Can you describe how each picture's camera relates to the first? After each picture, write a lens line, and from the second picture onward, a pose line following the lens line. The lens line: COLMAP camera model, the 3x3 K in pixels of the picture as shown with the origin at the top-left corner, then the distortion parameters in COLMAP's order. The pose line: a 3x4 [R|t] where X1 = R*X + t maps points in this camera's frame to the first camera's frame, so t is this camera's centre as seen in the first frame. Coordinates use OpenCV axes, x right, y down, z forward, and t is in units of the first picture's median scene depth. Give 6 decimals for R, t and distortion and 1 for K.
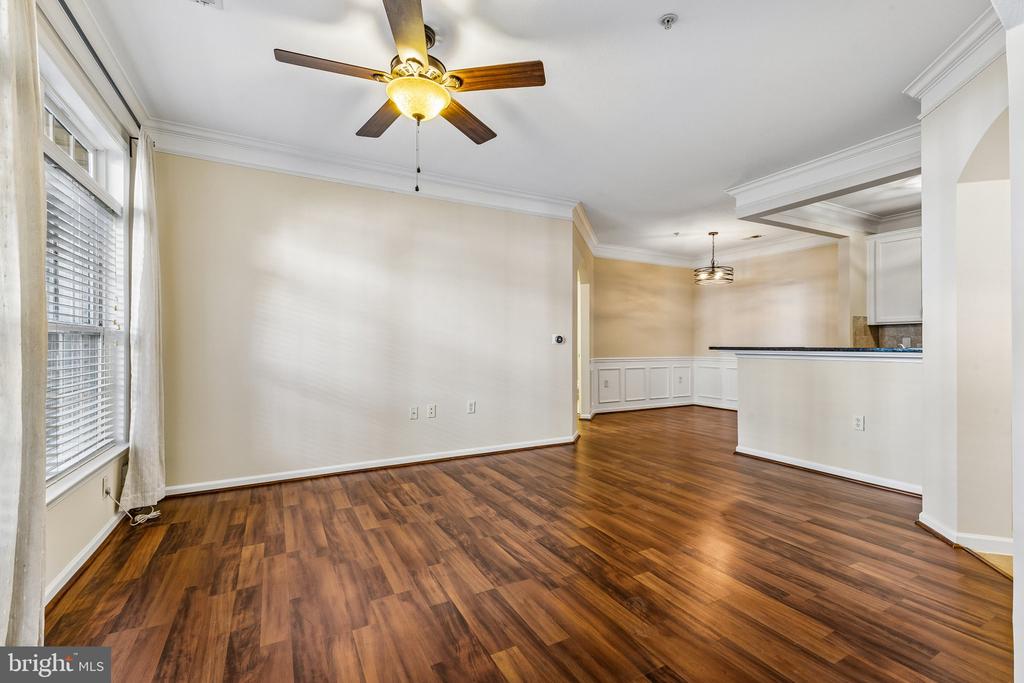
lens RADIAL K [[441.2, 0, 512.0], [0, 441.2, 341.5], [0, 0, 1]] dist [0.012236, 0.000177]
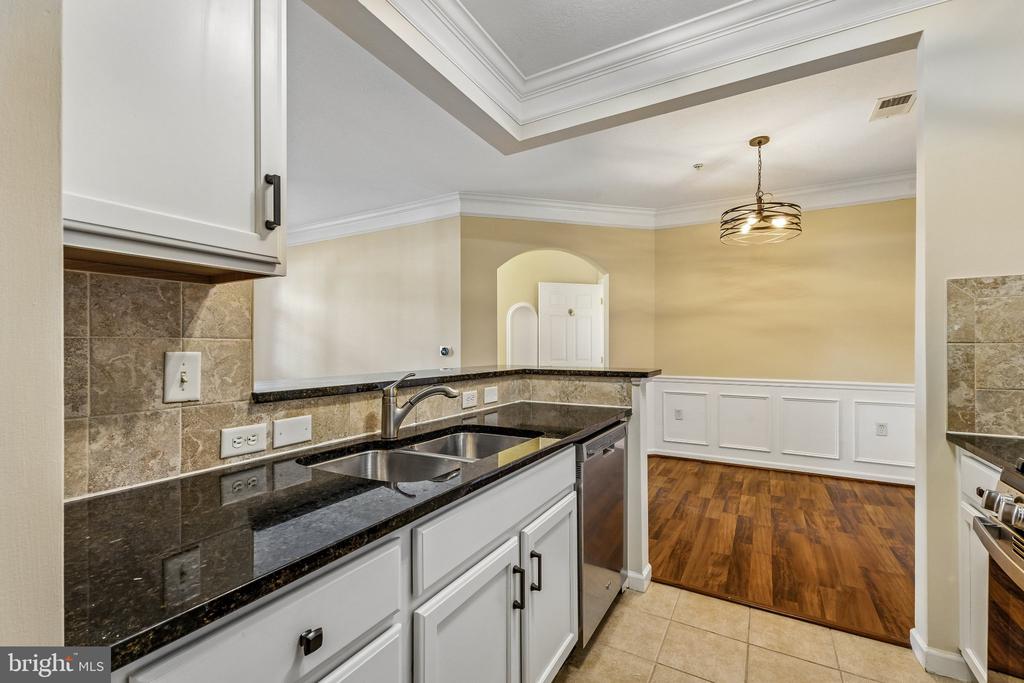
lens RADIAL K [[446.4, 0, 508.0], [0, 446.4, 346.2], [0, 0, 1]] dist [0.015841, -0.005714]
pose [[0.523440, -0.002960, -0.852057, 1.414492], [0.006698, 0.999977, 0.000641, -0.021917], [0.852036, -0.006042, 0.523448, 0.931711]]
